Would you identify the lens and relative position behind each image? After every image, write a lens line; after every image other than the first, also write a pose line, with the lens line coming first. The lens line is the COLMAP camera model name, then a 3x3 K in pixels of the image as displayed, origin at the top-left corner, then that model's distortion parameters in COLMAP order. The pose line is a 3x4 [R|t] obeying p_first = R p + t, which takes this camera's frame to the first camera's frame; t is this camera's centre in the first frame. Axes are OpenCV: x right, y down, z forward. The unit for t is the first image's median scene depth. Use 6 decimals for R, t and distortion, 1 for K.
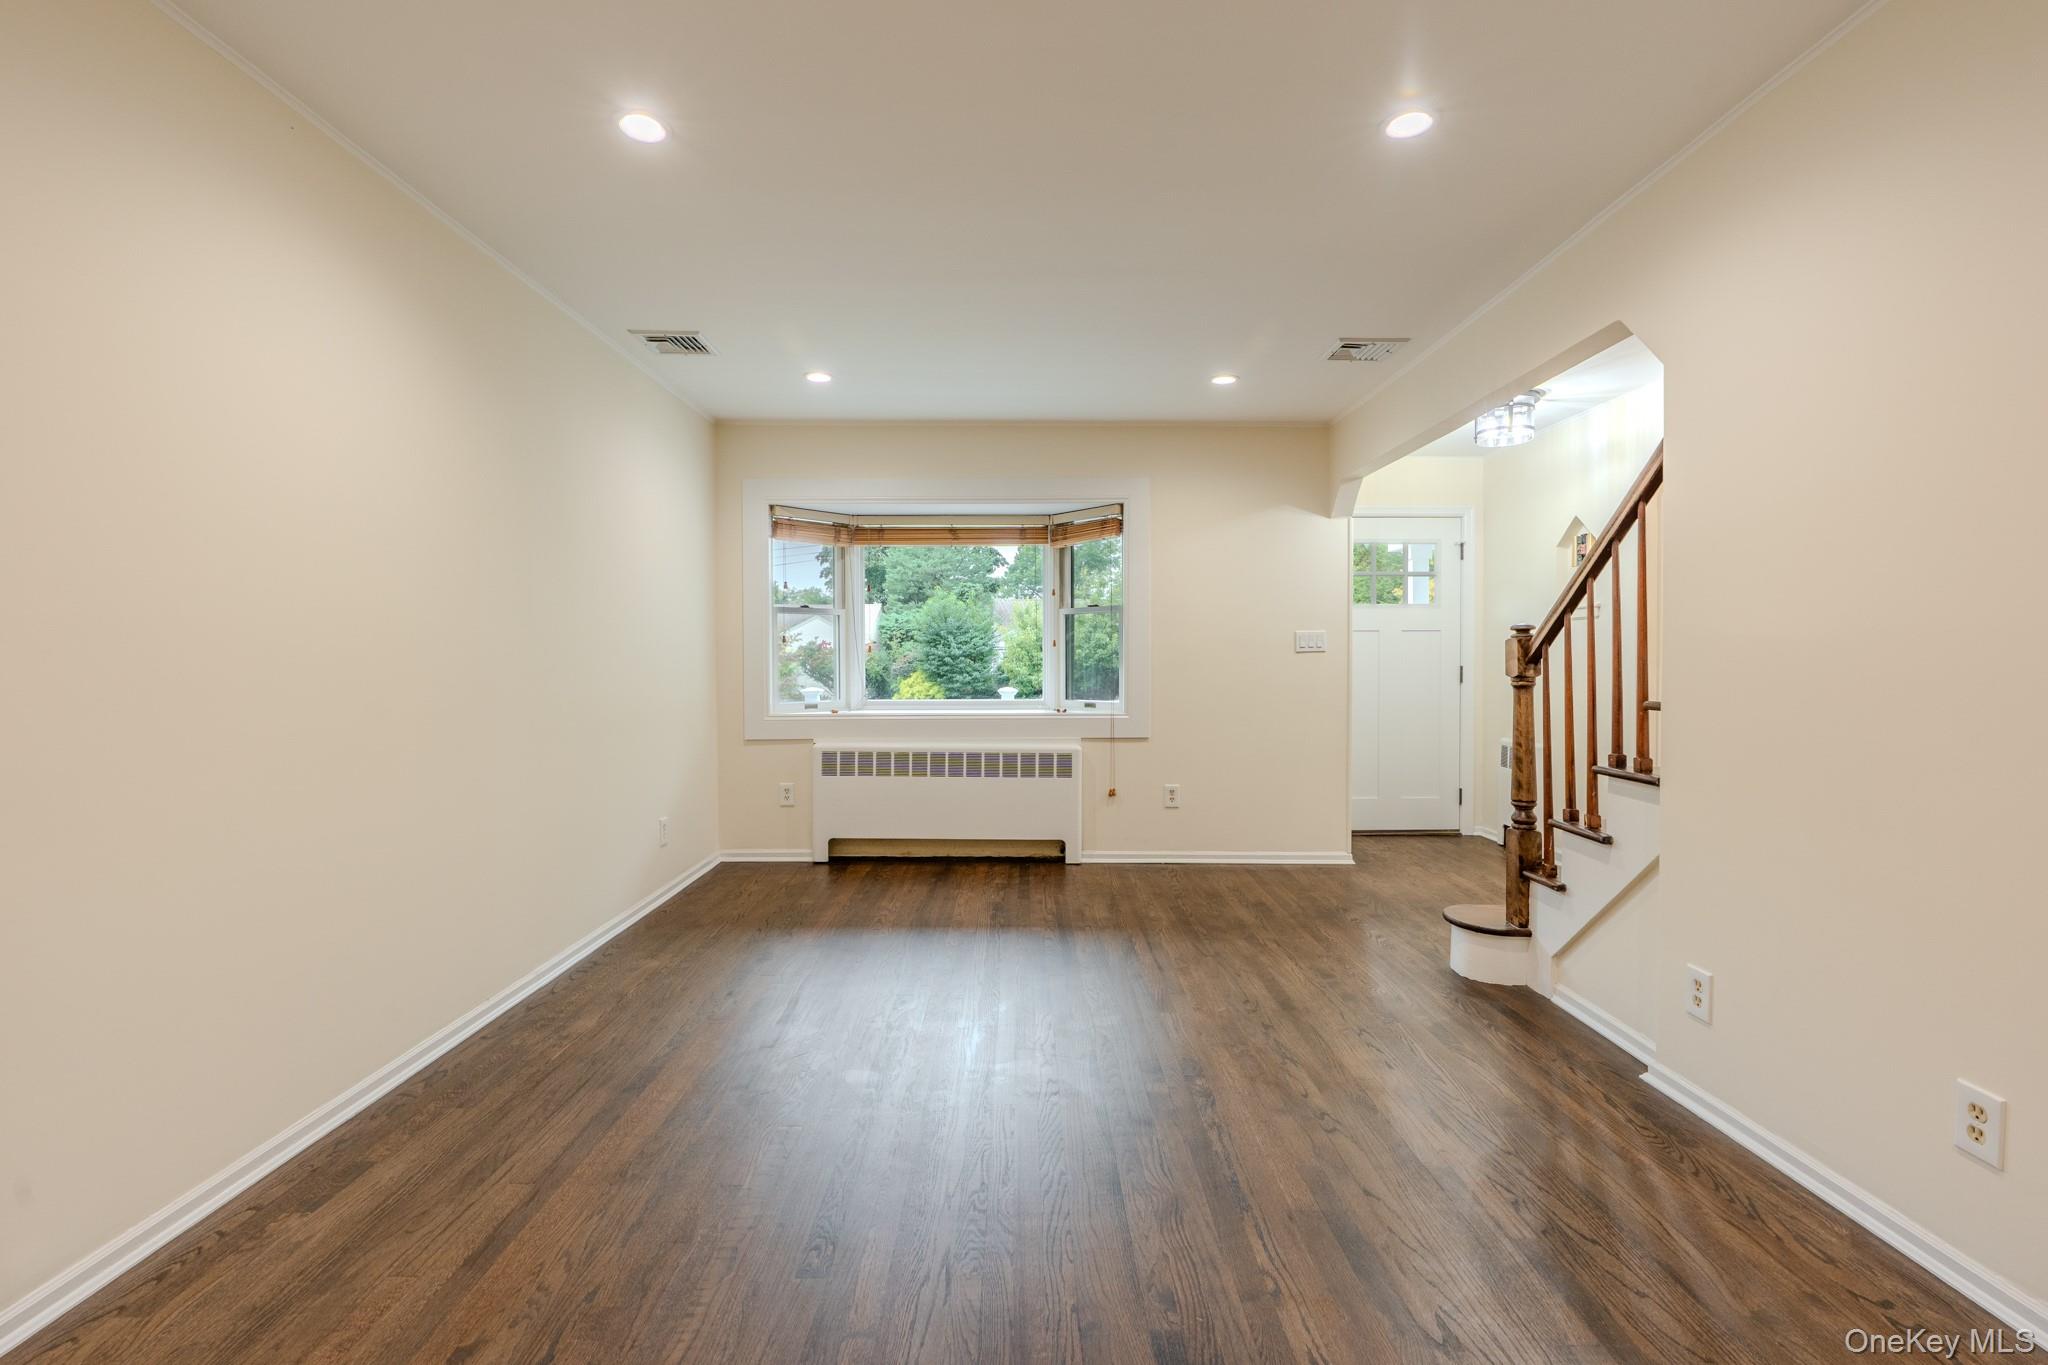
lens RADIAL K [[915.4, 0, 1023.5], [0, 915.4, 676.1], [0, 0, 1]] dist [-0.003548, 0.000276]
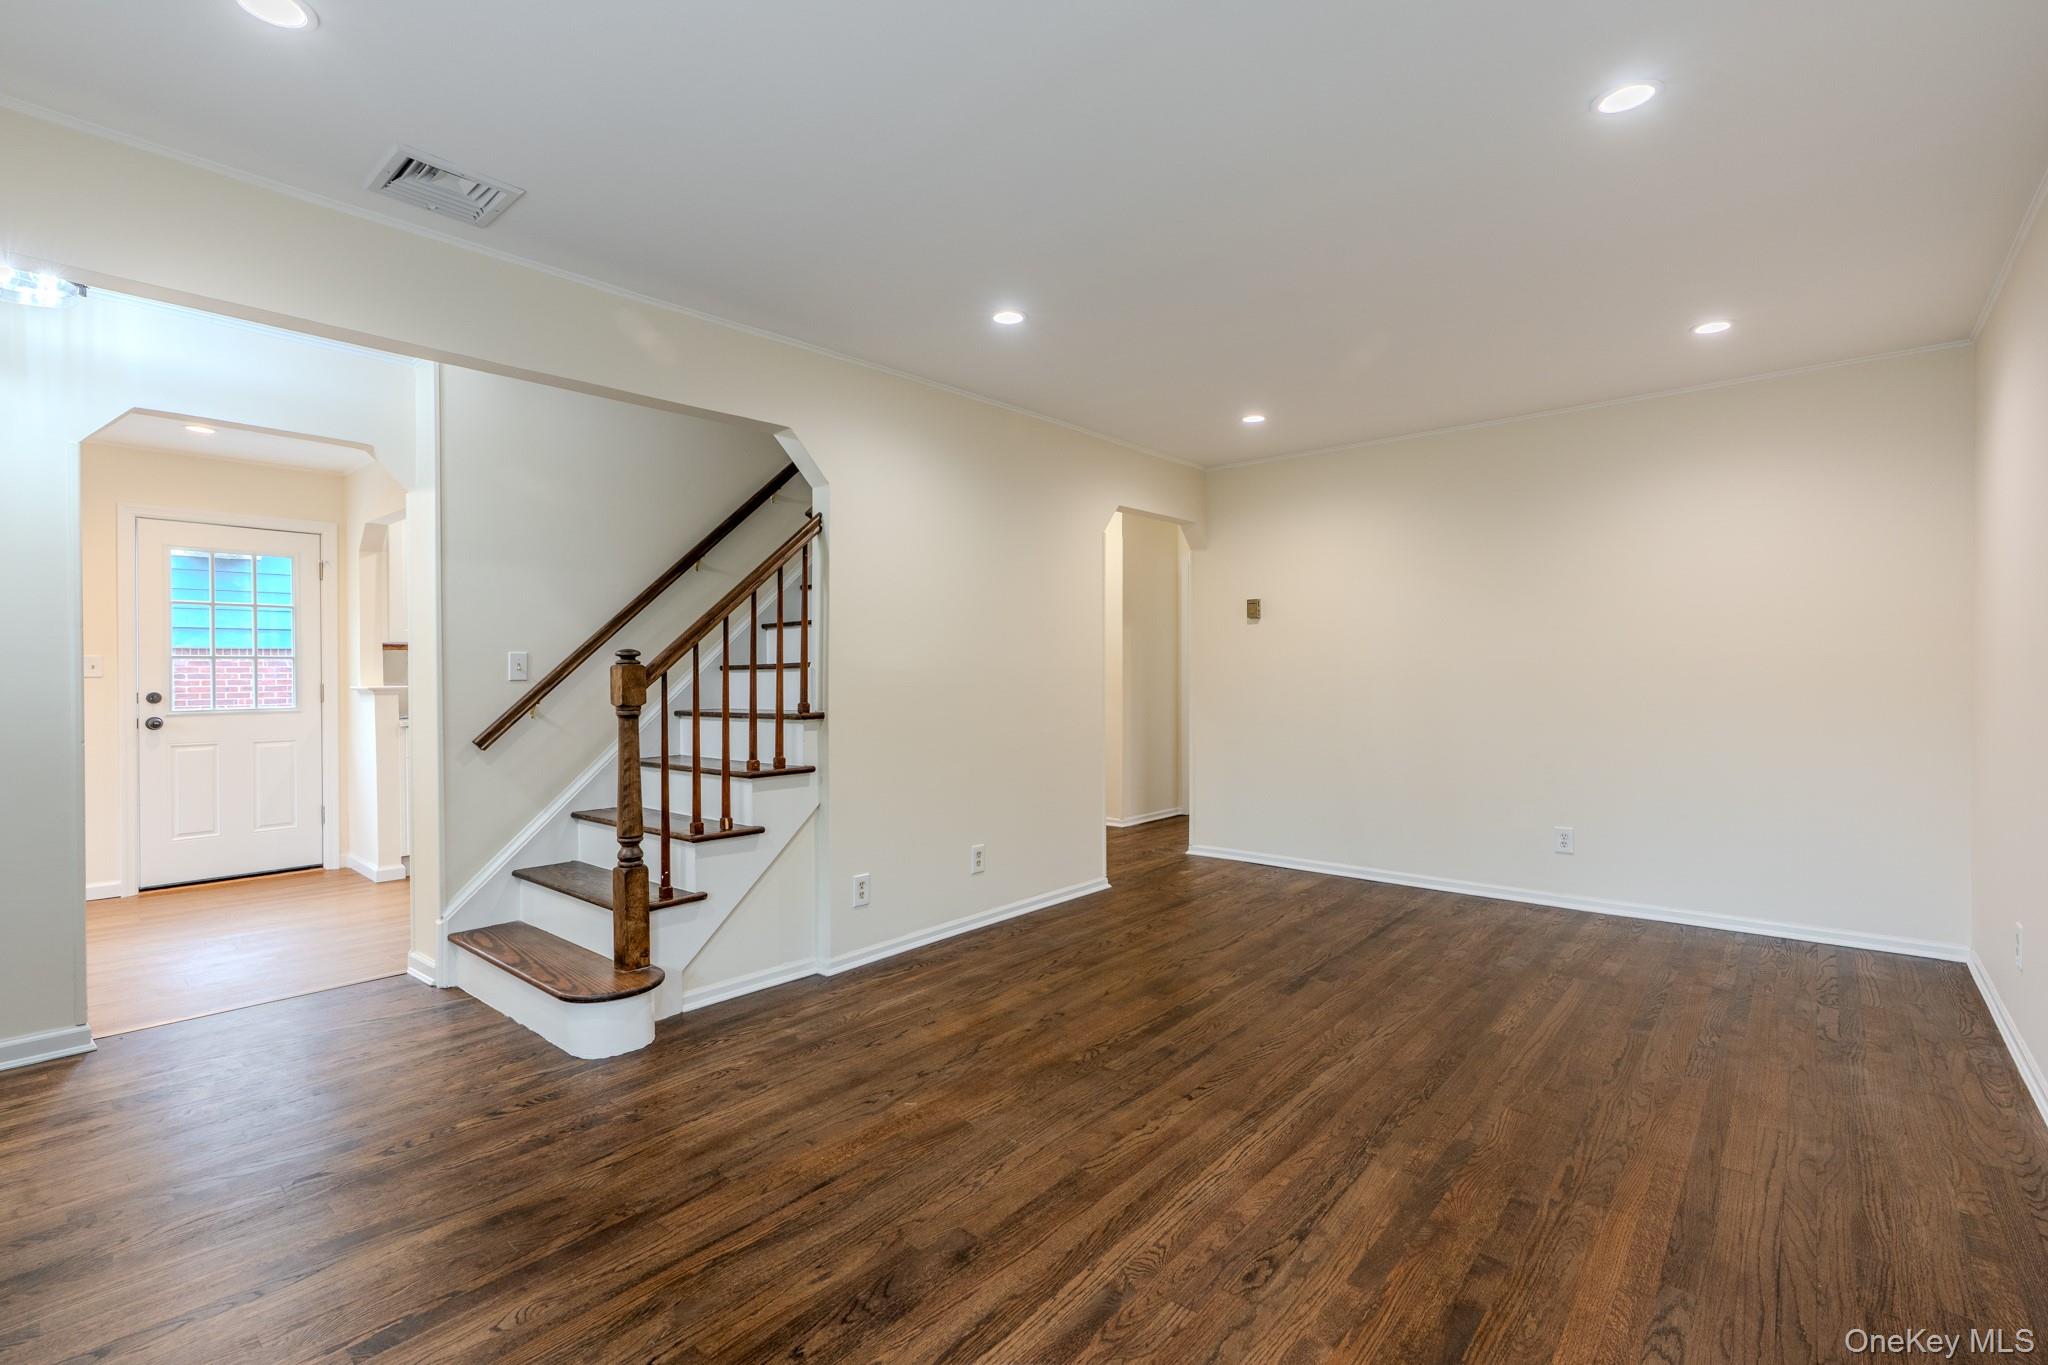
lens RADIAL K [[915.4, 0, 1023.5], [0, 915.4, 676.1], [0, 0, 1]] dist [-0.003548, 0.000276]
pose [[-0.752554, 0.007421, 0.658489, -0.437040], [0.025641, 0.999508, 0.018040, -0.040875], [-0.658032, 0.030461, -0.752374, 1.637572]]
